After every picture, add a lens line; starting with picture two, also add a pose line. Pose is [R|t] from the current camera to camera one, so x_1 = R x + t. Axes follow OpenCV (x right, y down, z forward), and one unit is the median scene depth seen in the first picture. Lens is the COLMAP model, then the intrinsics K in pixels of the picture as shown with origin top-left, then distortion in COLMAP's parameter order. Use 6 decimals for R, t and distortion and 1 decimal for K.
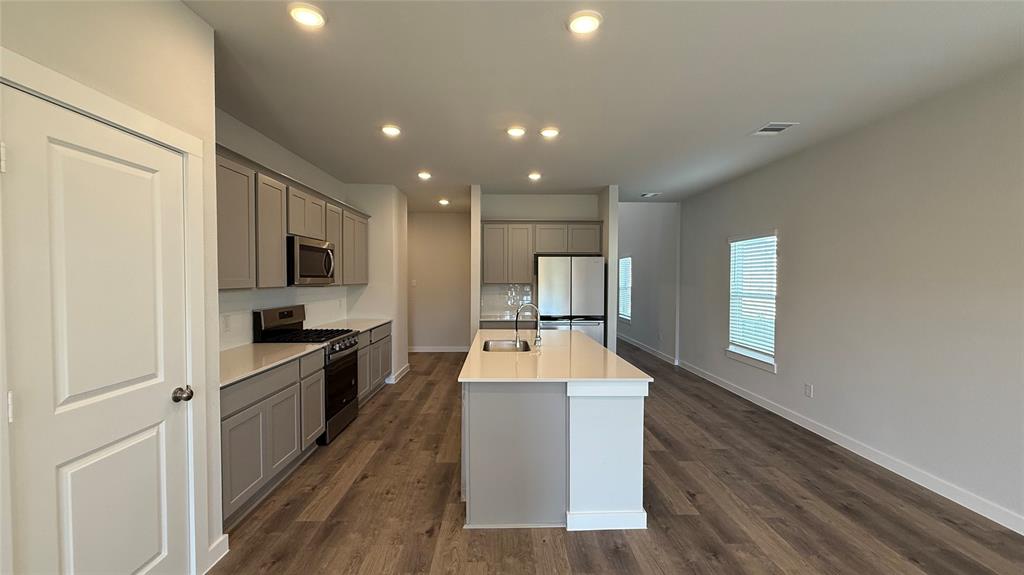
lens RADIAL K [[408.9, 0, 508.4], [0, 408.9, 289.2], [0, 0, 1]] dist [0.000931, 0.000150]
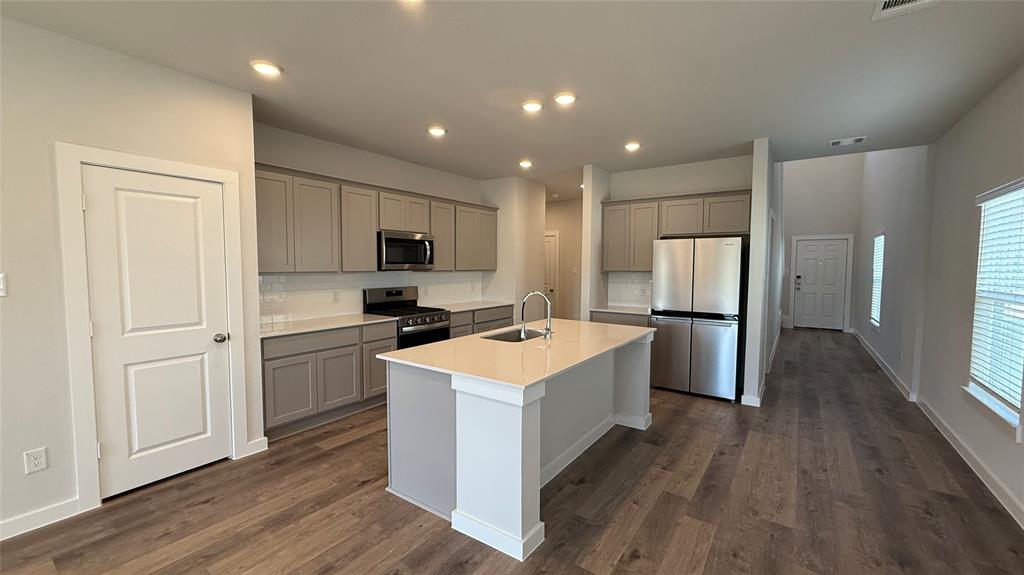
lens RADIAL K [[408.9, 0, 508.4], [0, 408.9, 289.2], [0, 0, 1]] dist [0.000931, 0.000150]
pose [[0.802746, 0.037477, -0.595142, 0.541008], [-0.018767, 0.999117, 0.037602, -0.005568], [0.596026, -0.019016, 0.802740, 0.213419]]
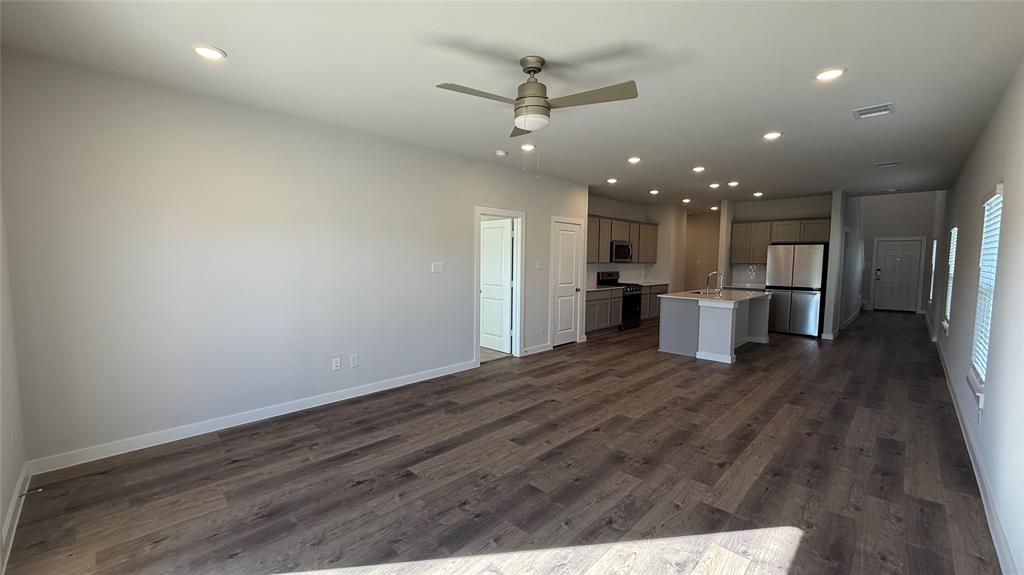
lens RADIAL K [[408.9, 0, 508.4], [0, 408.9, 289.2], [0, 0, 1]] dist [0.000931, 0.000150]
pose [[0.698021, 0.057527, -0.713763, 0.760438], [-0.026230, 0.998153, 0.054797, 0.033977], [0.715597, -0.019527, 0.698241, -1.098422]]
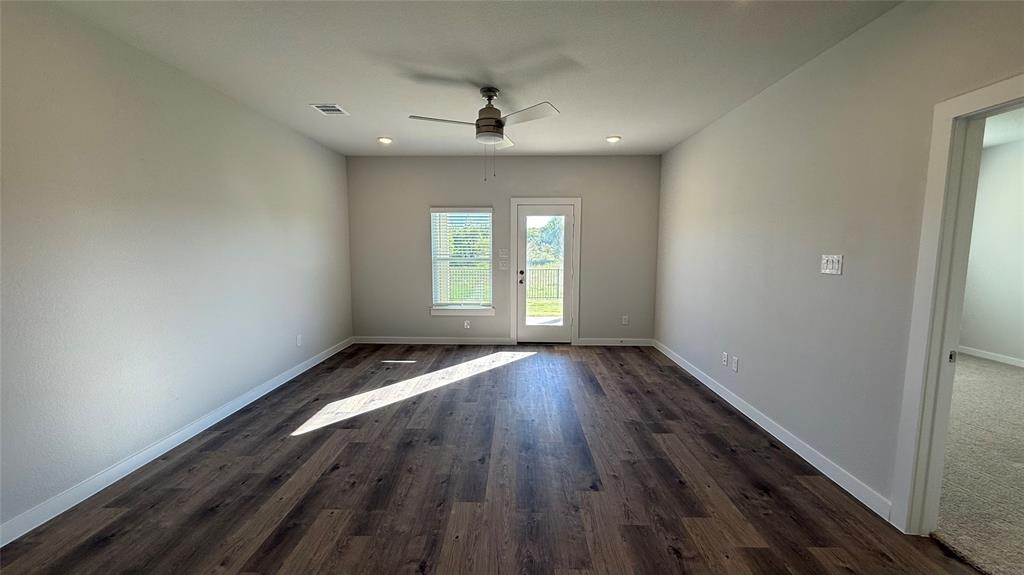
lens RADIAL K [[408.9, 0, 508.4], [0, 408.9, 289.2], [0, 0, 1]] dist [0.000931, 0.000150]
pose [[-0.998910, -0.012511, 0.044978, 0.139009], [-0.006446, 0.991157, 0.132540, -0.008147], [-0.046239, 0.132106, -0.990157, 0.476851]]
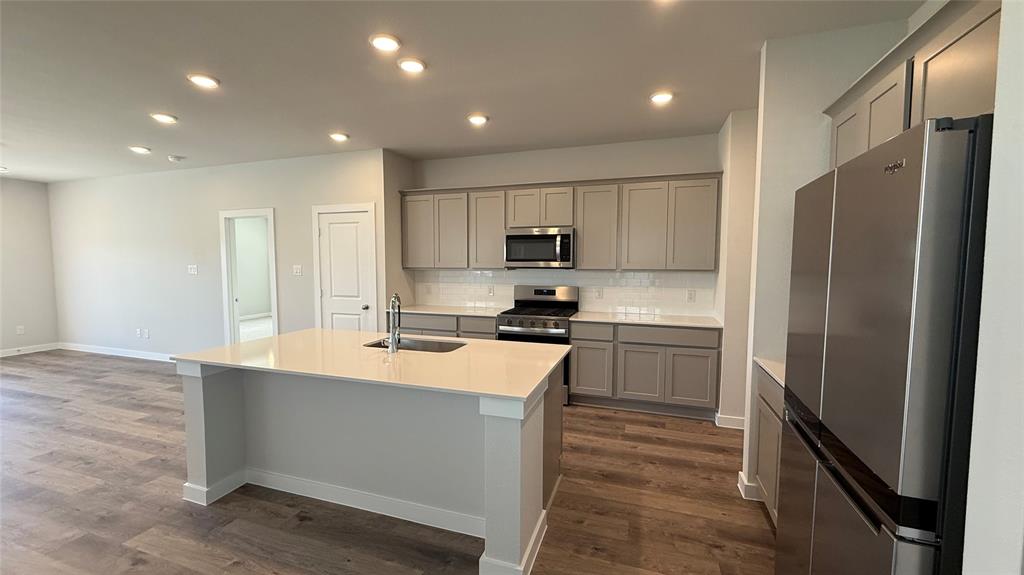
lens RADIAL K [[408.9, 0, 508.4], [0, 408.9, 289.2], [0, 0, 1]] dist [0.000931, 0.000150]
pose [[-0.342629, 0.061189, -0.937476, 0.683635], [-0.028277, 0.996753, 0.075392, -0.038281], [0.939045, 0.052341, -0.339786, 1.435749]]
